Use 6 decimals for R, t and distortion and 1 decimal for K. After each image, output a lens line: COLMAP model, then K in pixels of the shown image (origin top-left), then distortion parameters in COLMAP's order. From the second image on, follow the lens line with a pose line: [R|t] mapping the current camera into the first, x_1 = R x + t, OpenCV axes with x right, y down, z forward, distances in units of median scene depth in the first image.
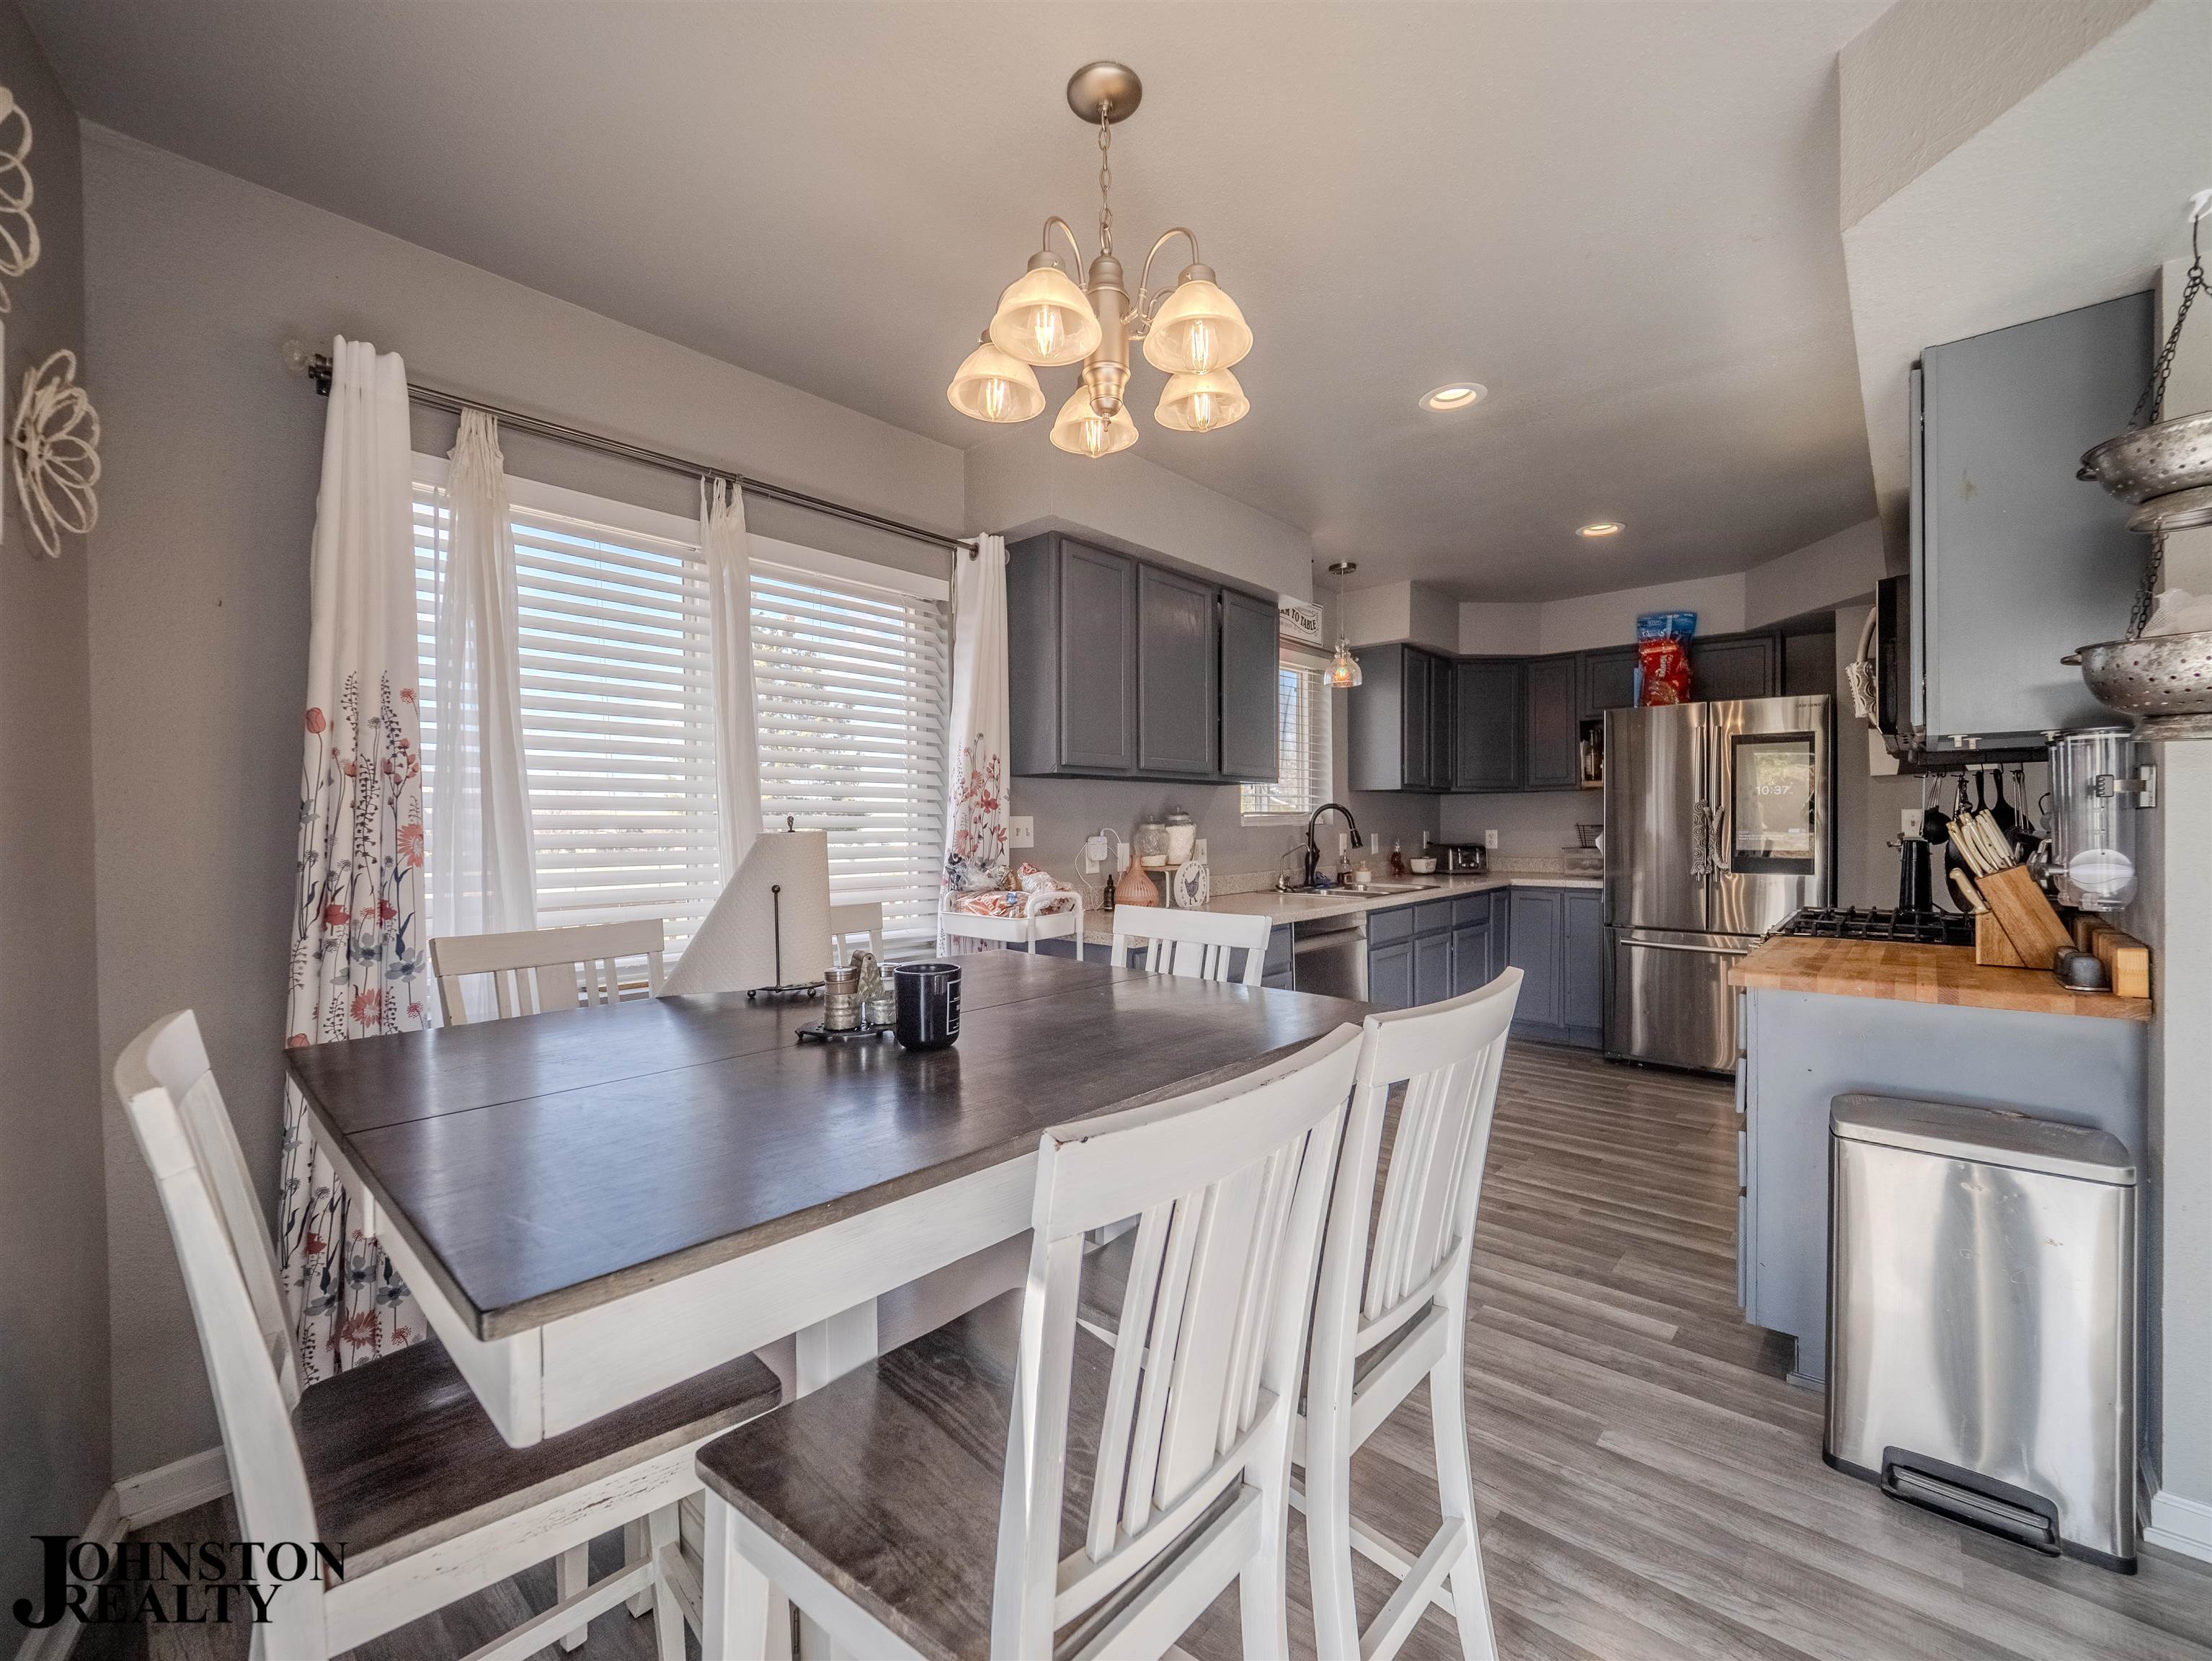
lens RADIAL K [[923.6, 0, 1106.0], [0, 923.6, 830.5], [0, 0, 1]] dist [-0.003140, 0.000111]
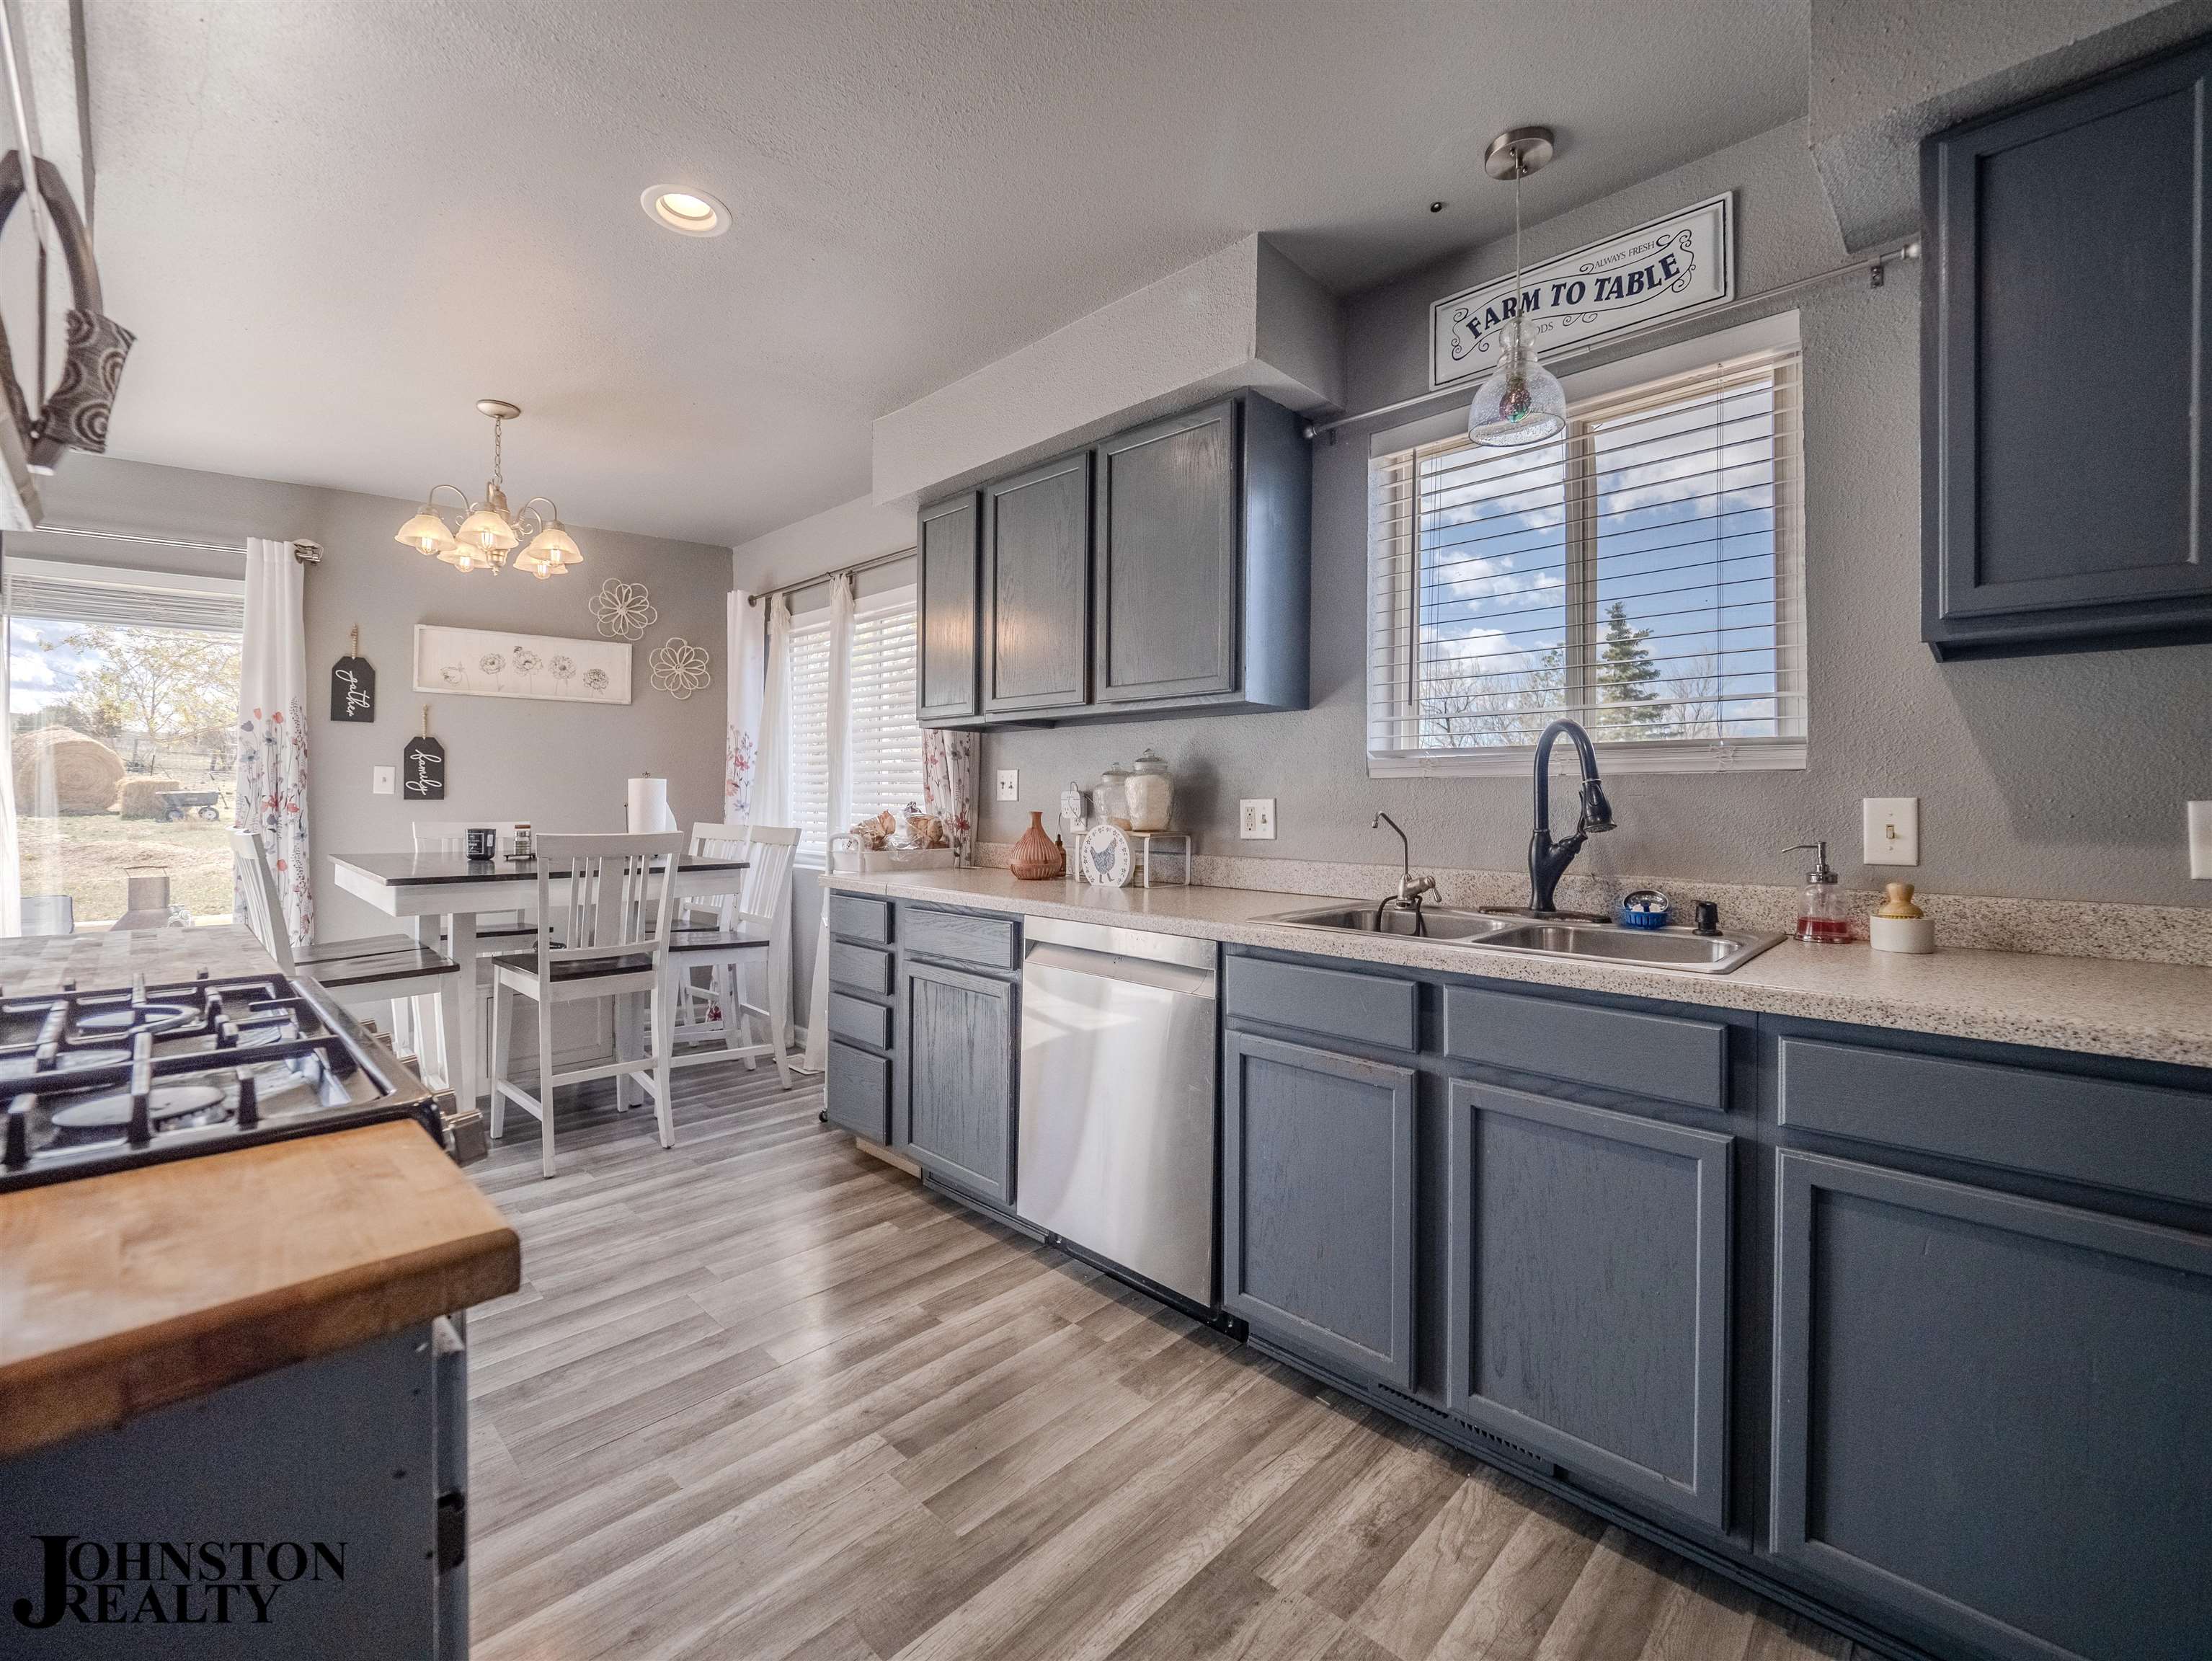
lens RADIAL K [[941.4, 0, 1099.4], [0, 941.4, 807.7], [0, 0, 1]] dist [-0.002211, -0.000371]
pose [[-0.032593, 0.015970, -0.999341, 0.853411], [-0.012323, 0.999790, 0.016379, 0.007600], [0.999393, 0.012849, -0.032389, 1.028154]]
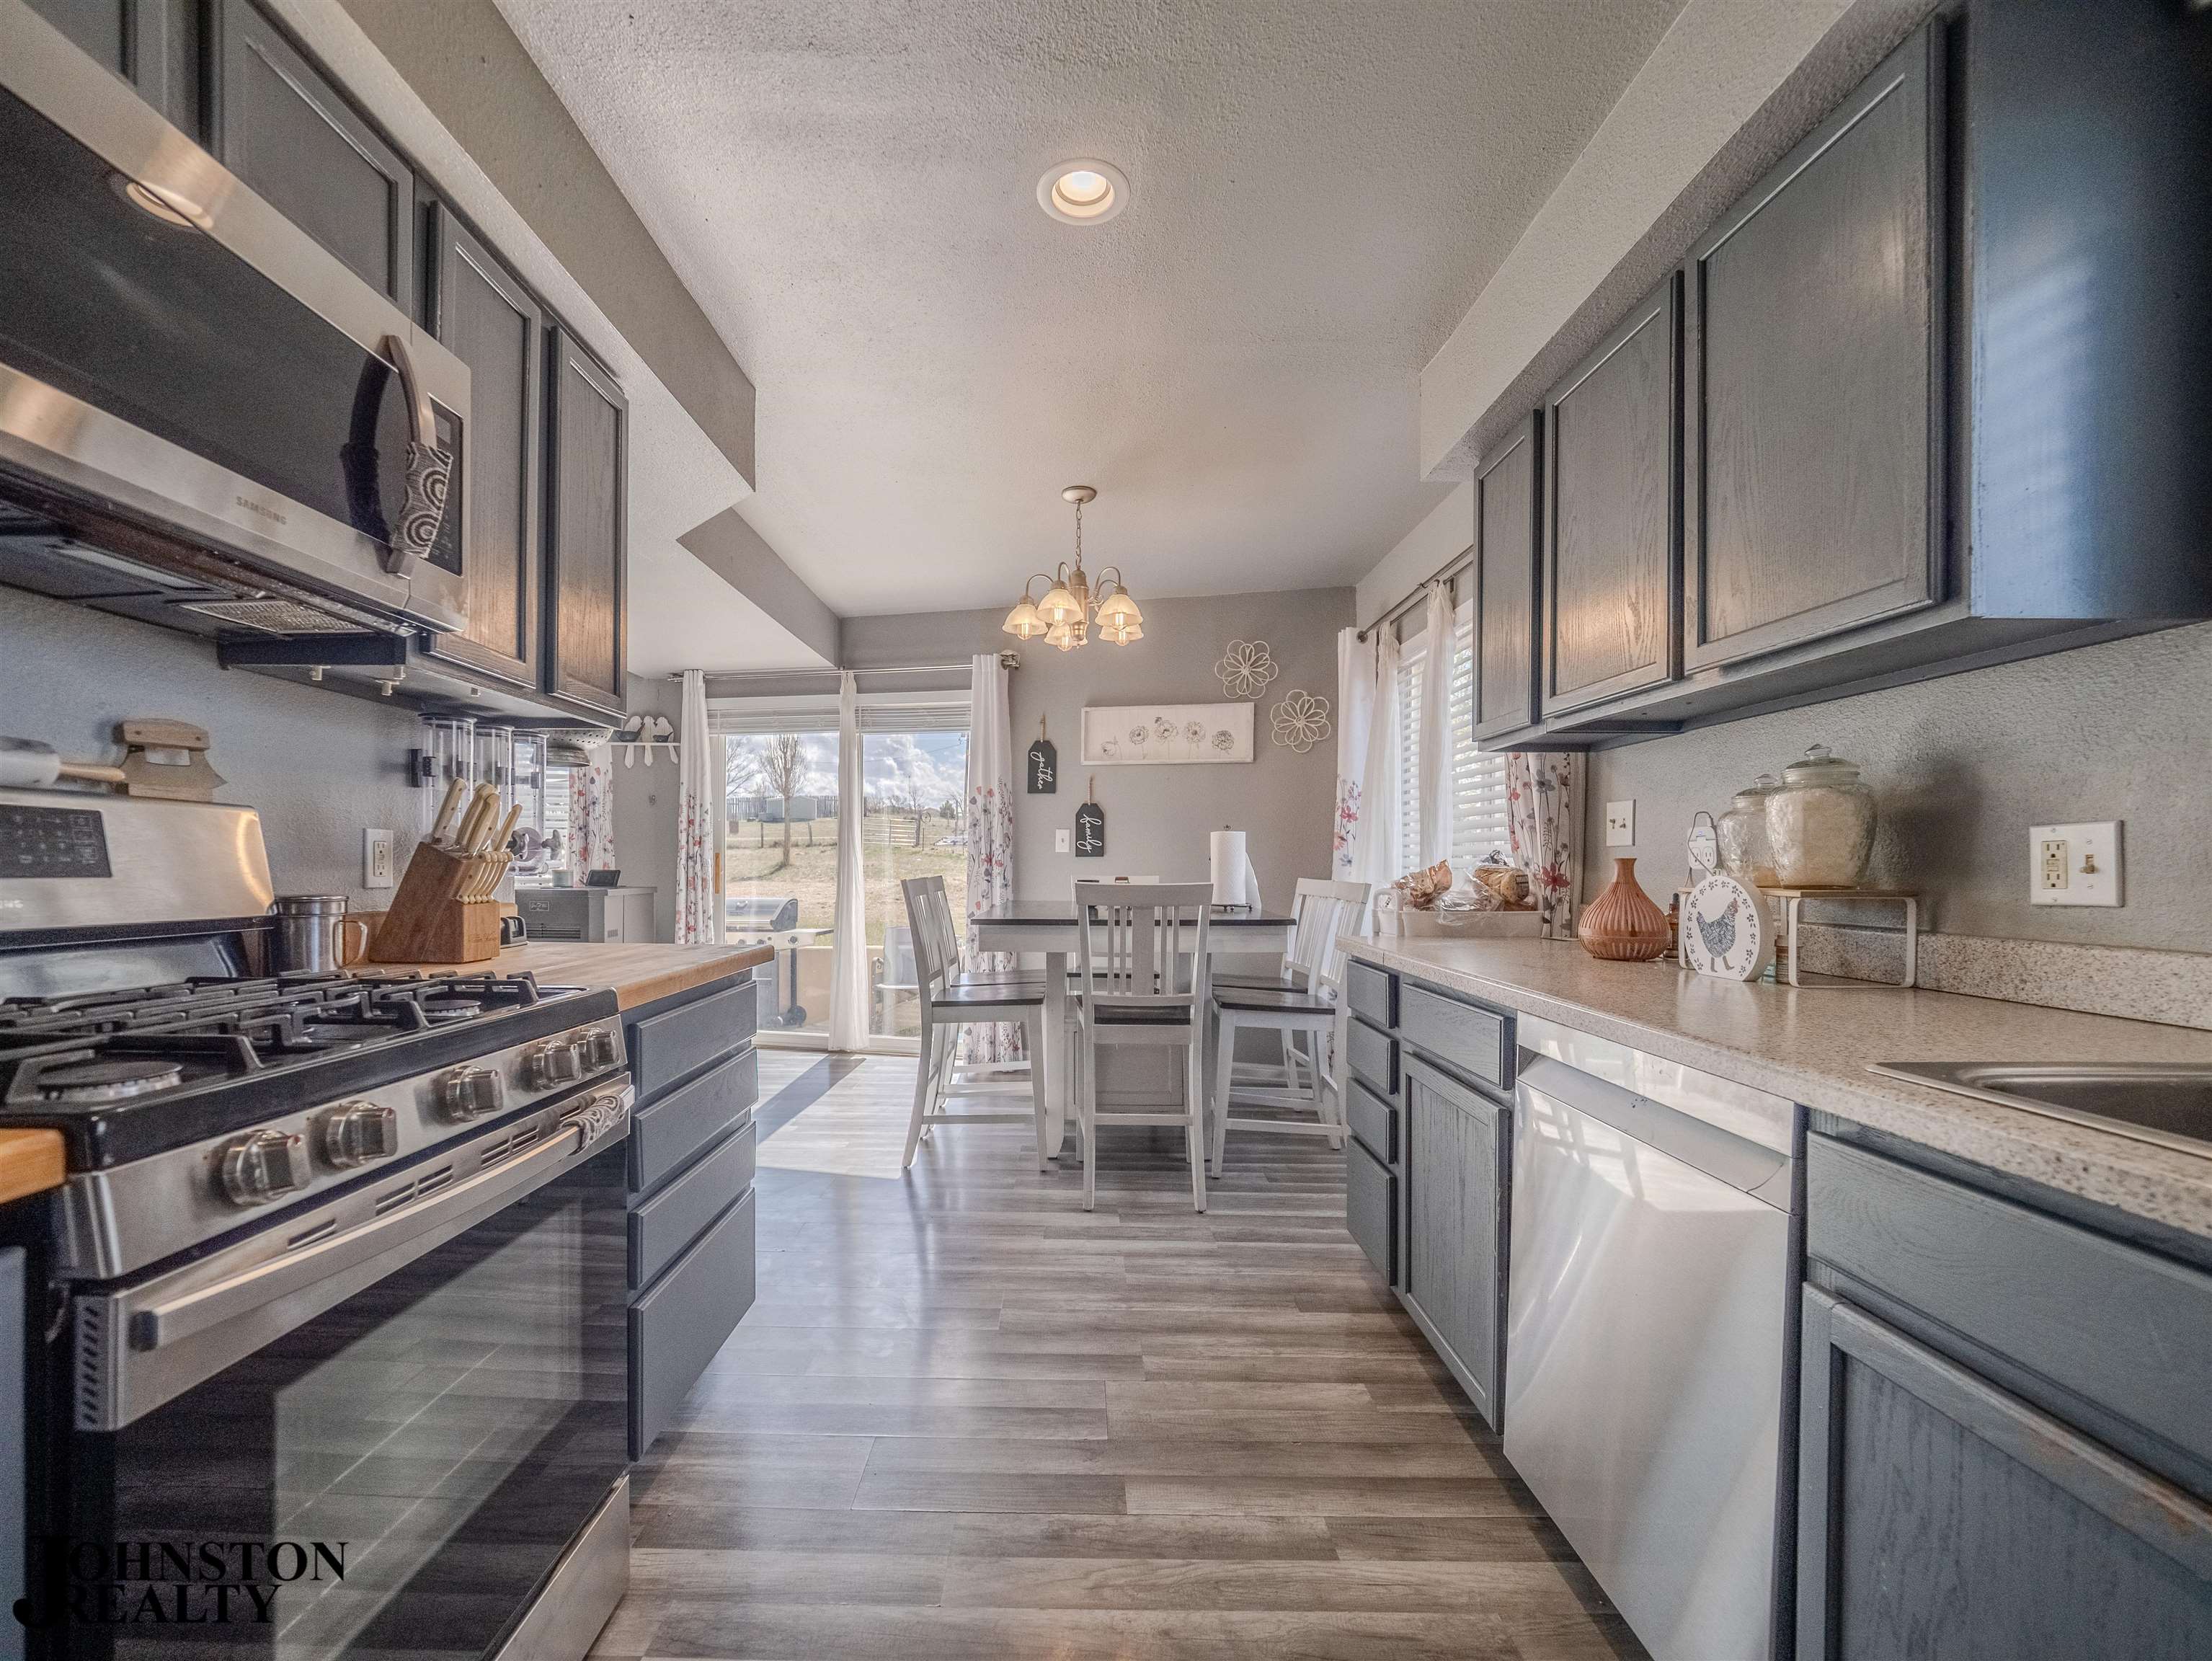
lens RADIAL K [[933.5, 0, 1040.0], [0, 933.5, 872.6], [0, 0, 1]] dist [-0.010202, -0.000410]
pose [[-0.762181, 0.013659, -0.647220, 0.644121], [0.000845, 0.999798, 0.020105, 0.022601], [0.647364, 0.014777, -0.762038, 1.139485]]
